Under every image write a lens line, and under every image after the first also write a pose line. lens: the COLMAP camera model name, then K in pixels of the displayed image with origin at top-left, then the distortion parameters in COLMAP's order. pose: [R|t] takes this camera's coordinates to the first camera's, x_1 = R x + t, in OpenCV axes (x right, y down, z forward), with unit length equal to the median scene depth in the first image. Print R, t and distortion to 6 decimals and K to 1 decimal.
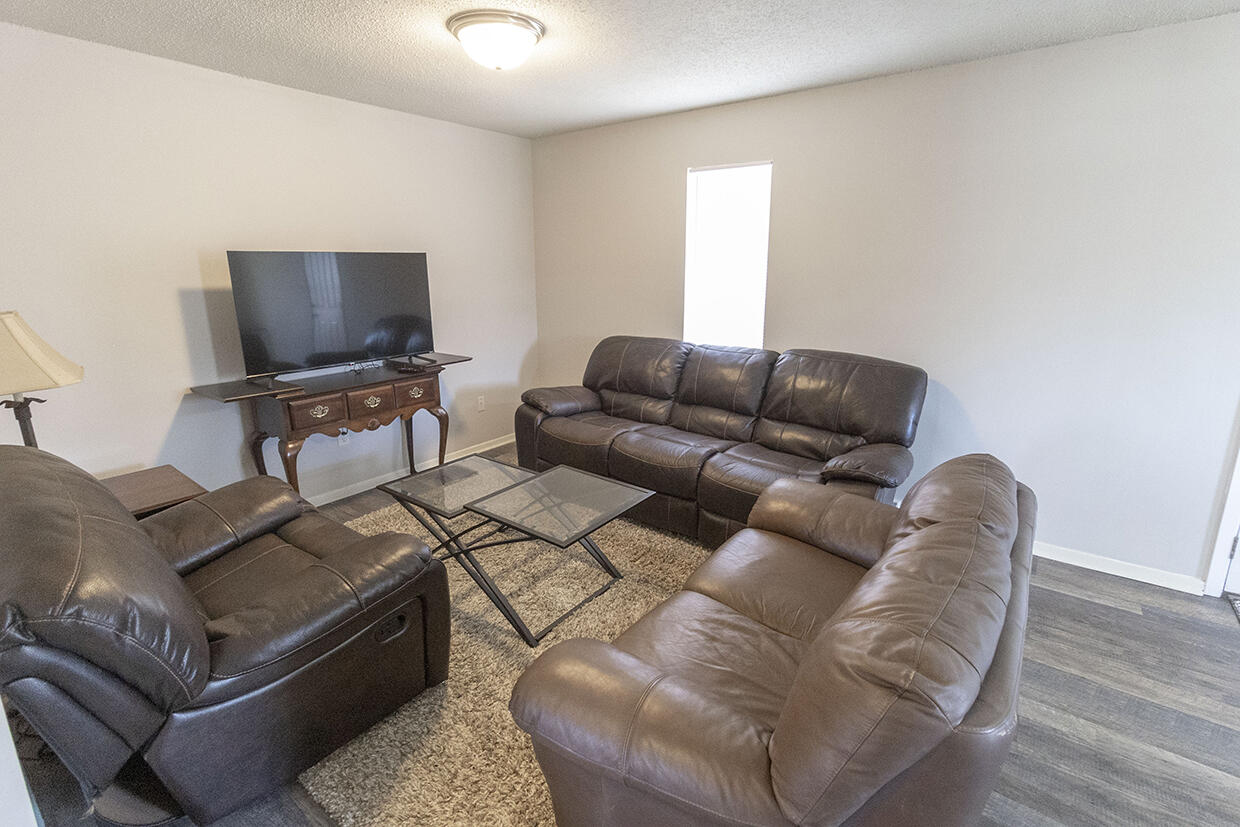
lens RADIAL K [[572.6, 0, 616.0], [0, 572.6, 405.9], [0, 0, 1]] dist [0.001053, 0.000740]
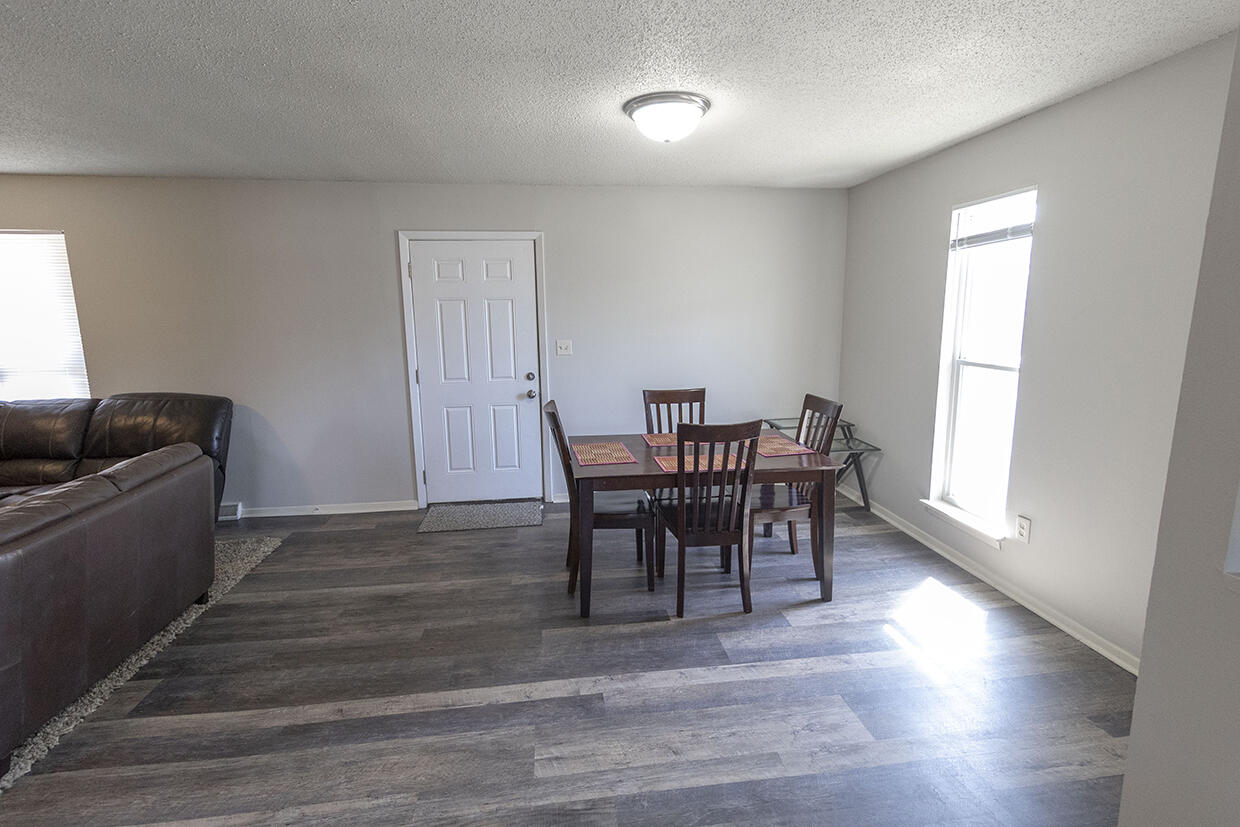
lens RADIAL K [[572.6, 0, 609.6], [0, 572.6, 400.6], [0, 0, 1]] dist [0.001053, 0.000740]
pose [[0.709364, -0.113930, 0.695574, 0.219148], [0.179675, 0.983477, -0.022151, 0.118133], [-0.681557, 0.140690, 0.718113, -0.501626]]
